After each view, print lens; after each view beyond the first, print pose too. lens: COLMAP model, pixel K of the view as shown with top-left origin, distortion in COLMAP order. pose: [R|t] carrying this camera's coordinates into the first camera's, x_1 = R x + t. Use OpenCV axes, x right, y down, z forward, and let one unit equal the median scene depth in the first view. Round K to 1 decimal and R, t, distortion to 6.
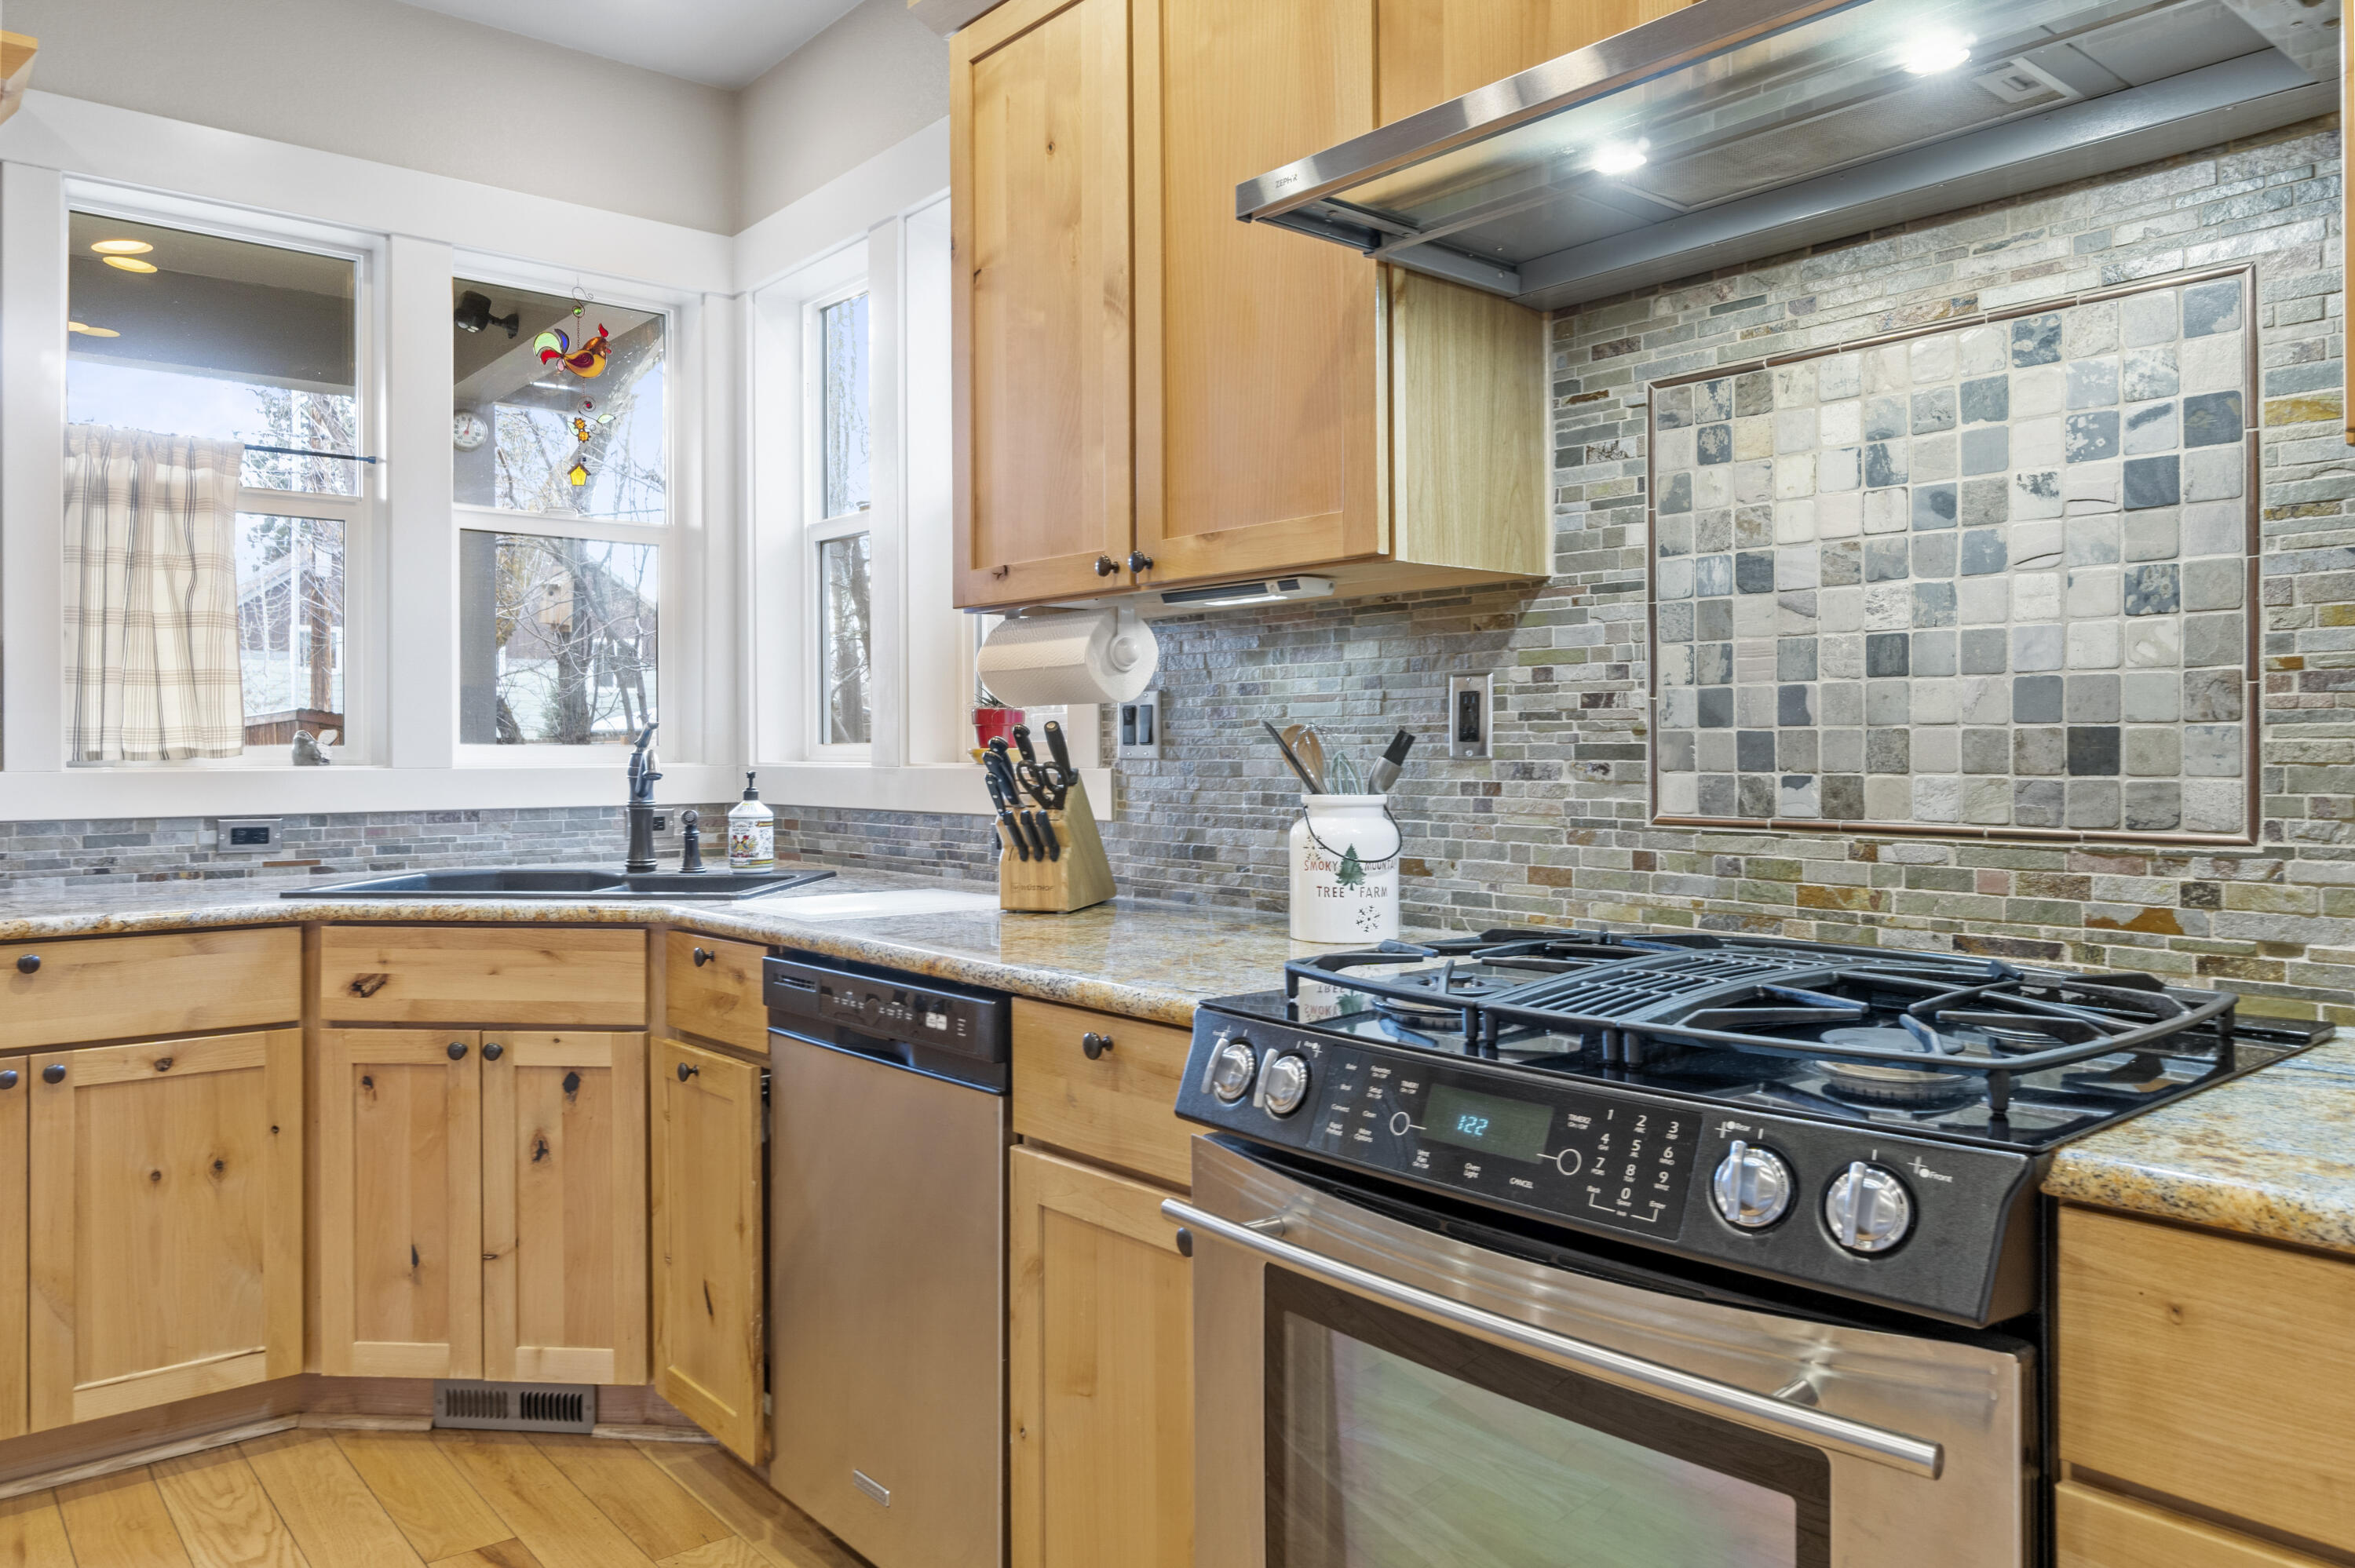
lens RADIAL K [[1629.9, 0, 1183.7], [0, 1629.9, 741.1], [0, 0, 1]] dist [-0.003095, -0.000851]
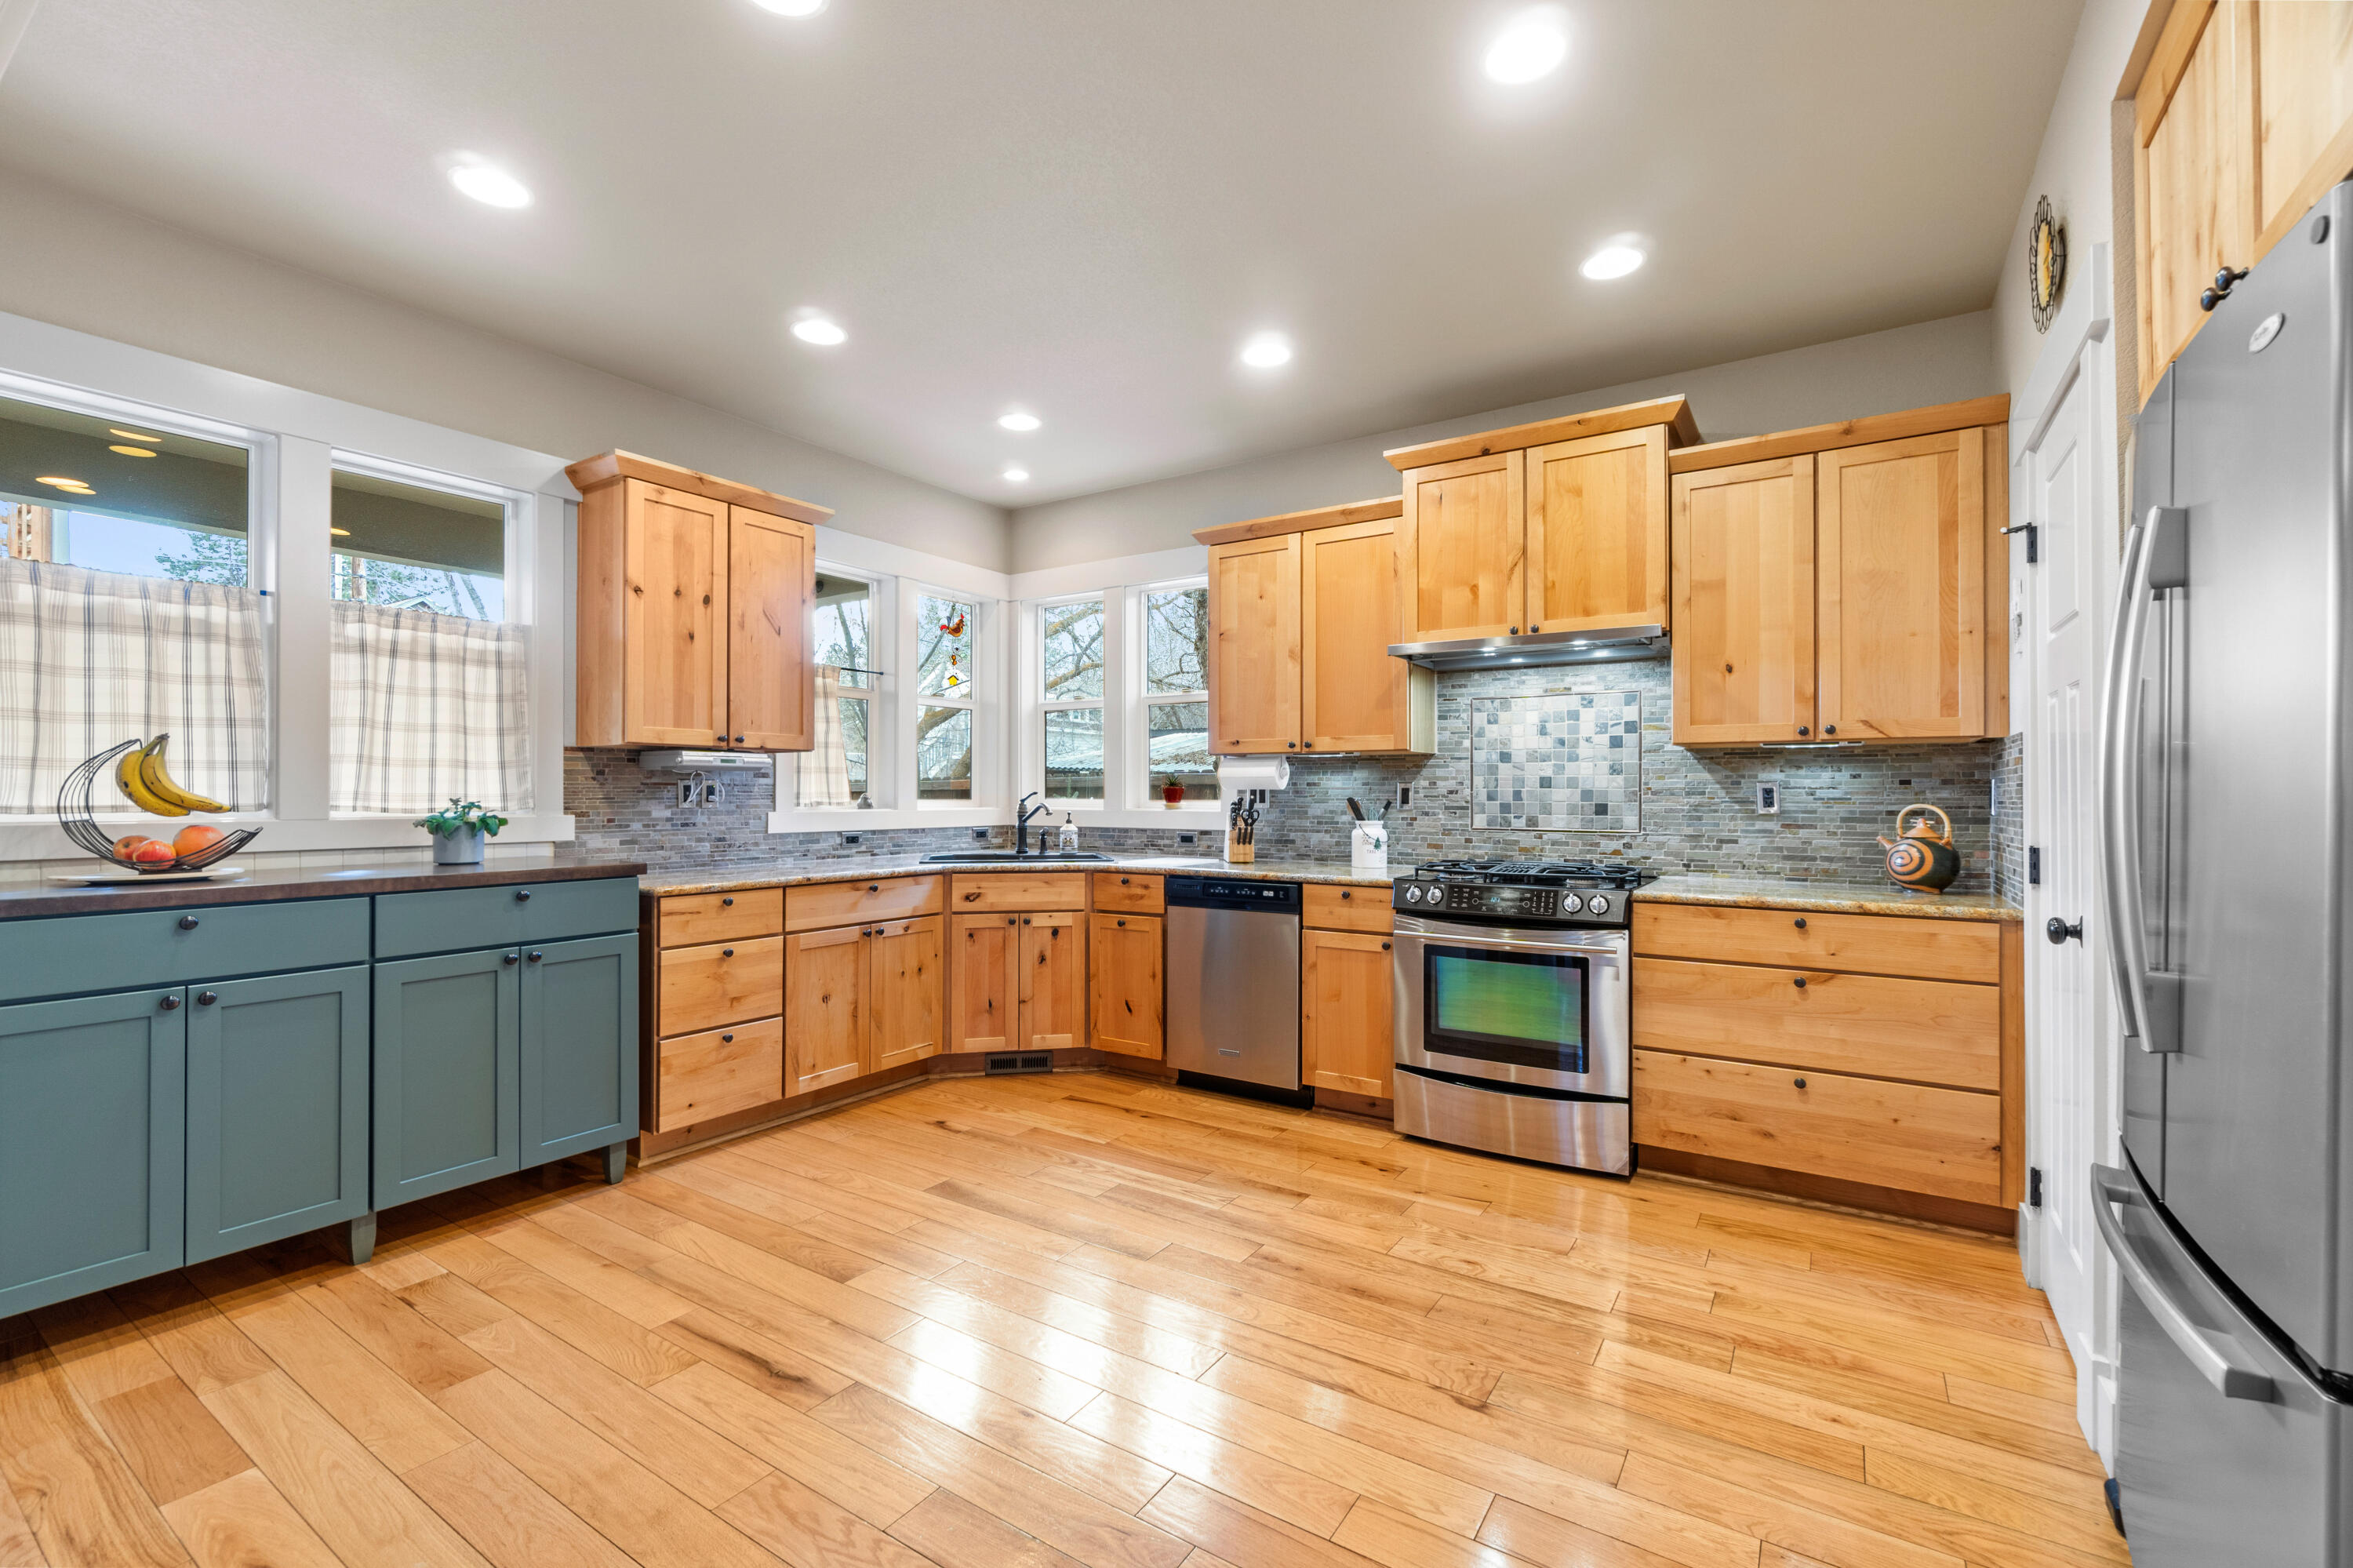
lens RADIAL K [[1023.1, 0, 1187.6], [0, 1023.1, 787.2], [0, 0, 1]] dist [-0.002372, -0.000482]
pose [[0.956018, 0.008584, 0.293182, -0.875410], [-0.008176, 0.999963, -0.002617, -0.025747], [-0.293194, 0.000105, 0.956053, -0.829906]]
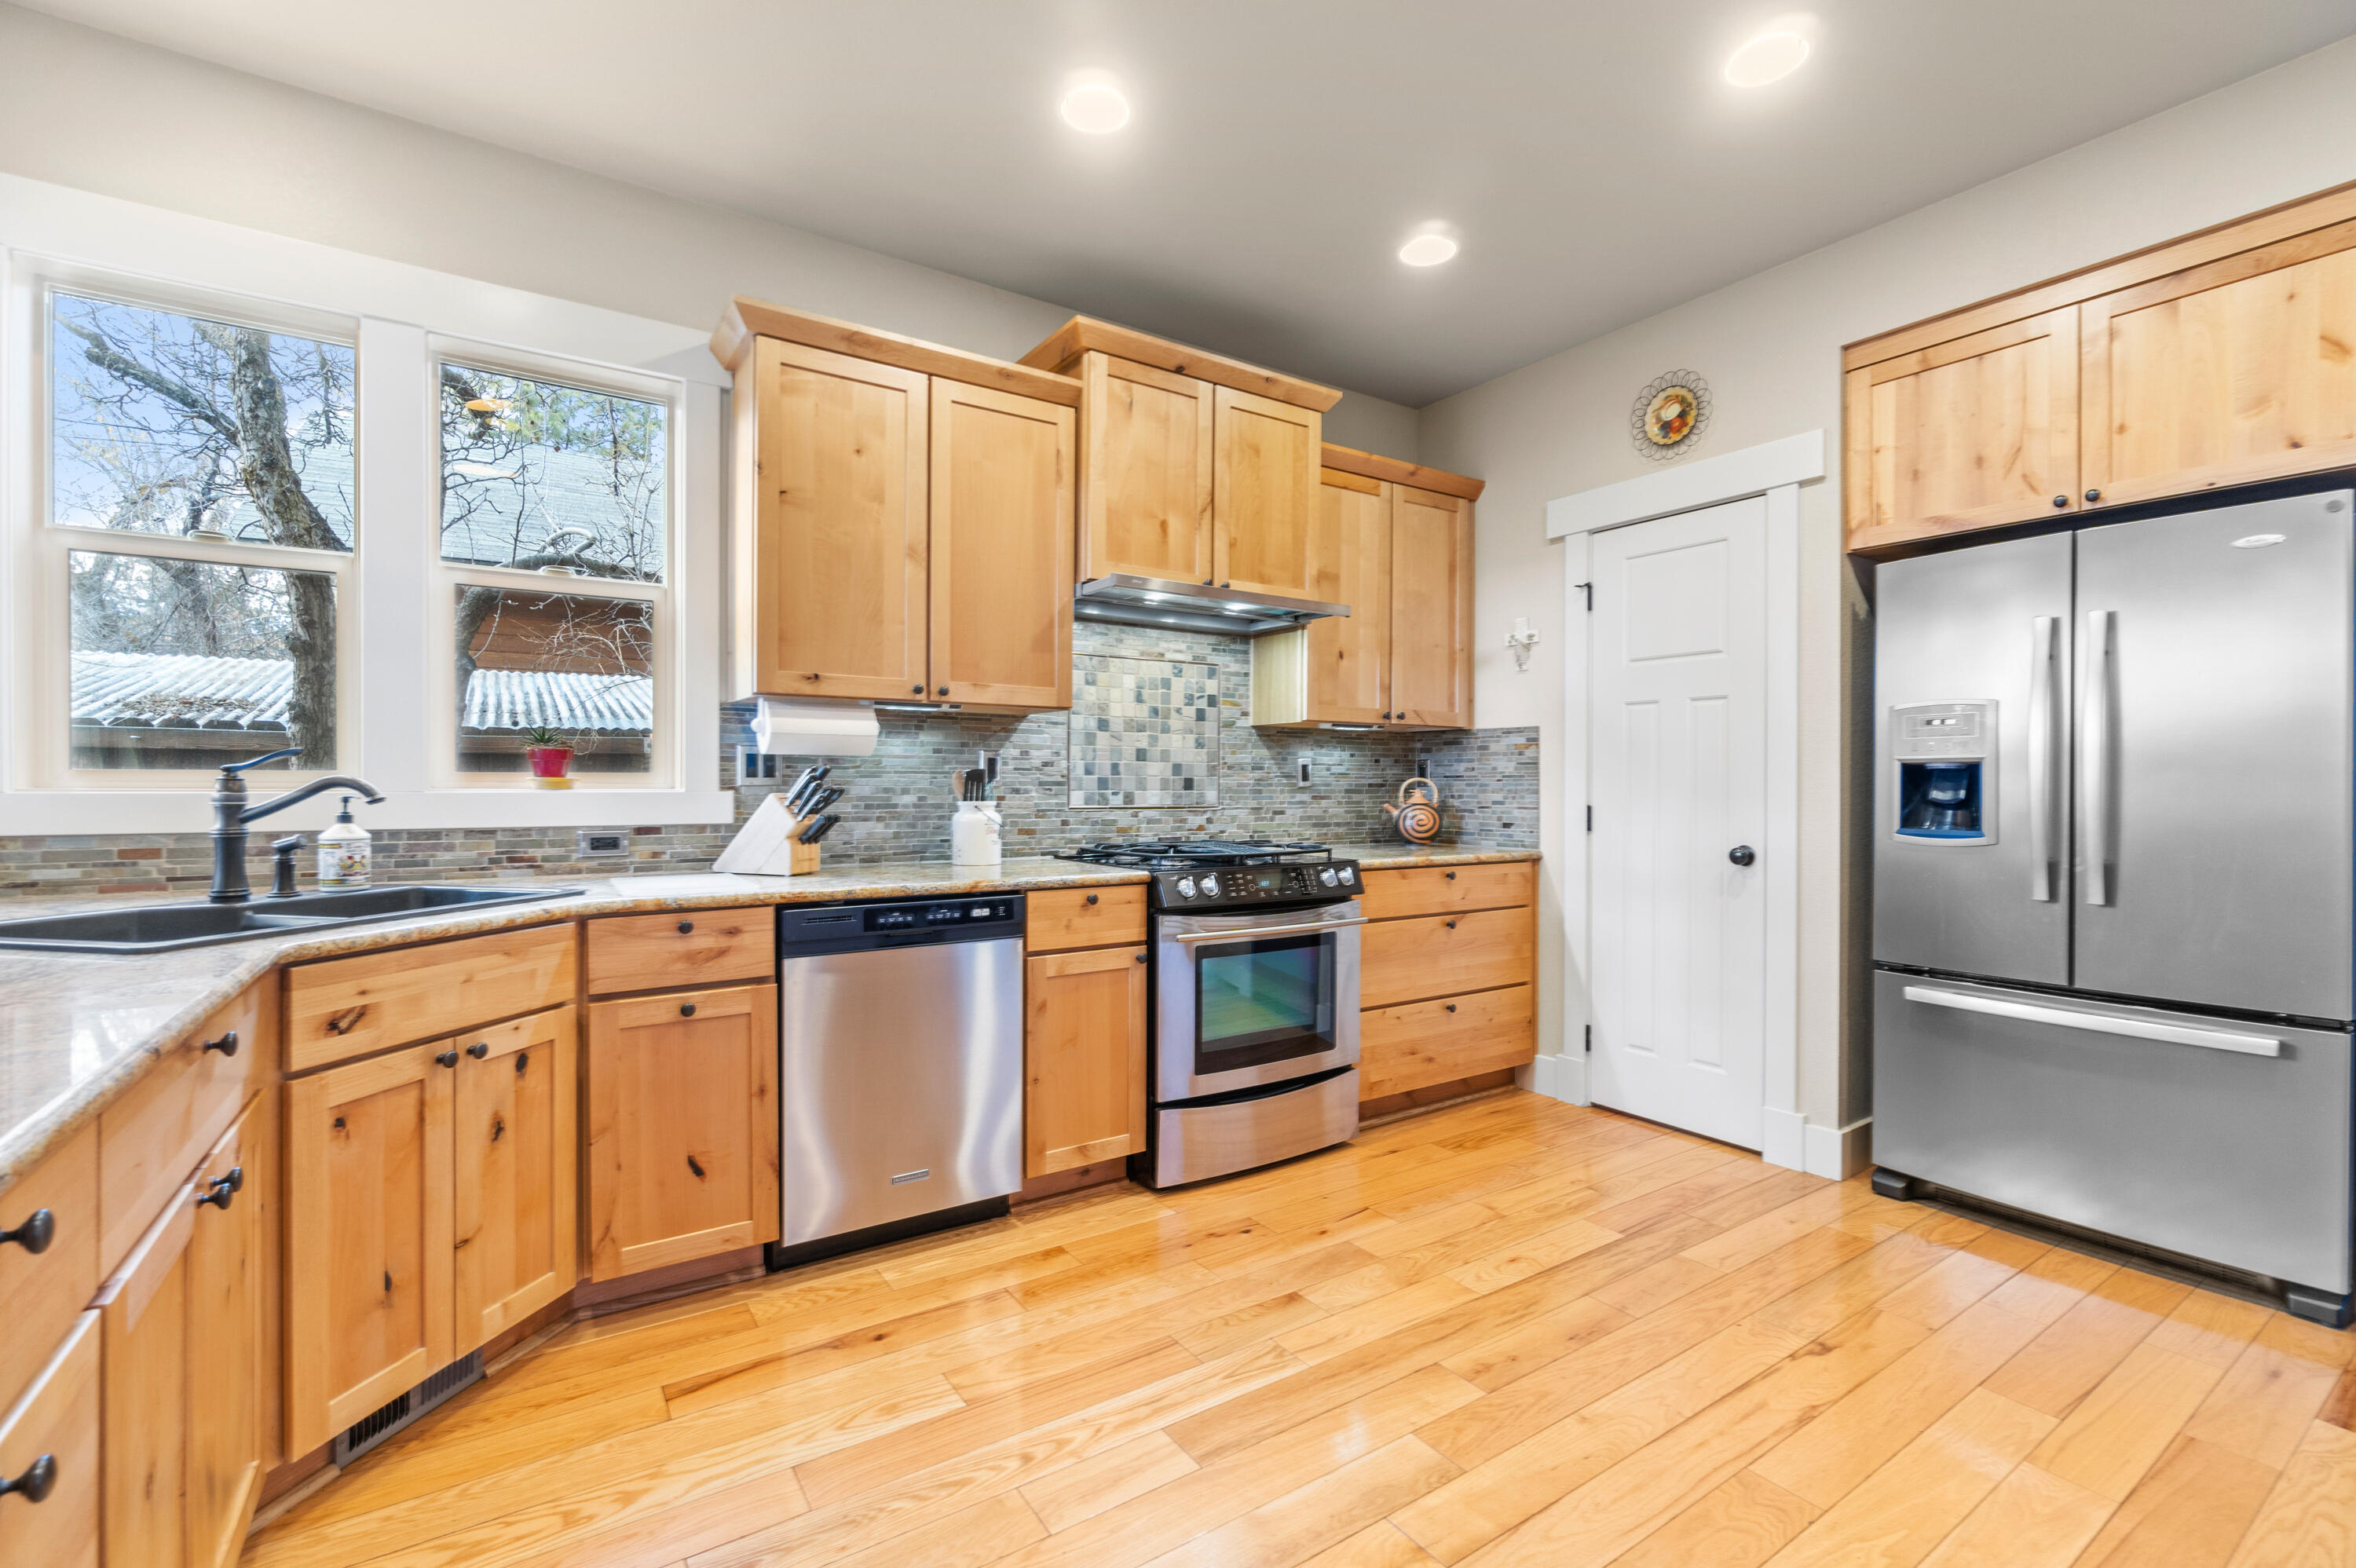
lens RADIAL K [[1024.3, 0, 1189.1], [0, 1024.3, 787.2], [0, 0, 1]] dist [-0.002372, -0.000482]
pose [[0.099961, 0.001608, 0.994990, -1.415335], [-0.009691, 0.999953, -0.000642, 0.011602], [-0.994944, -0.009579, 0.099972, 0.607791]]
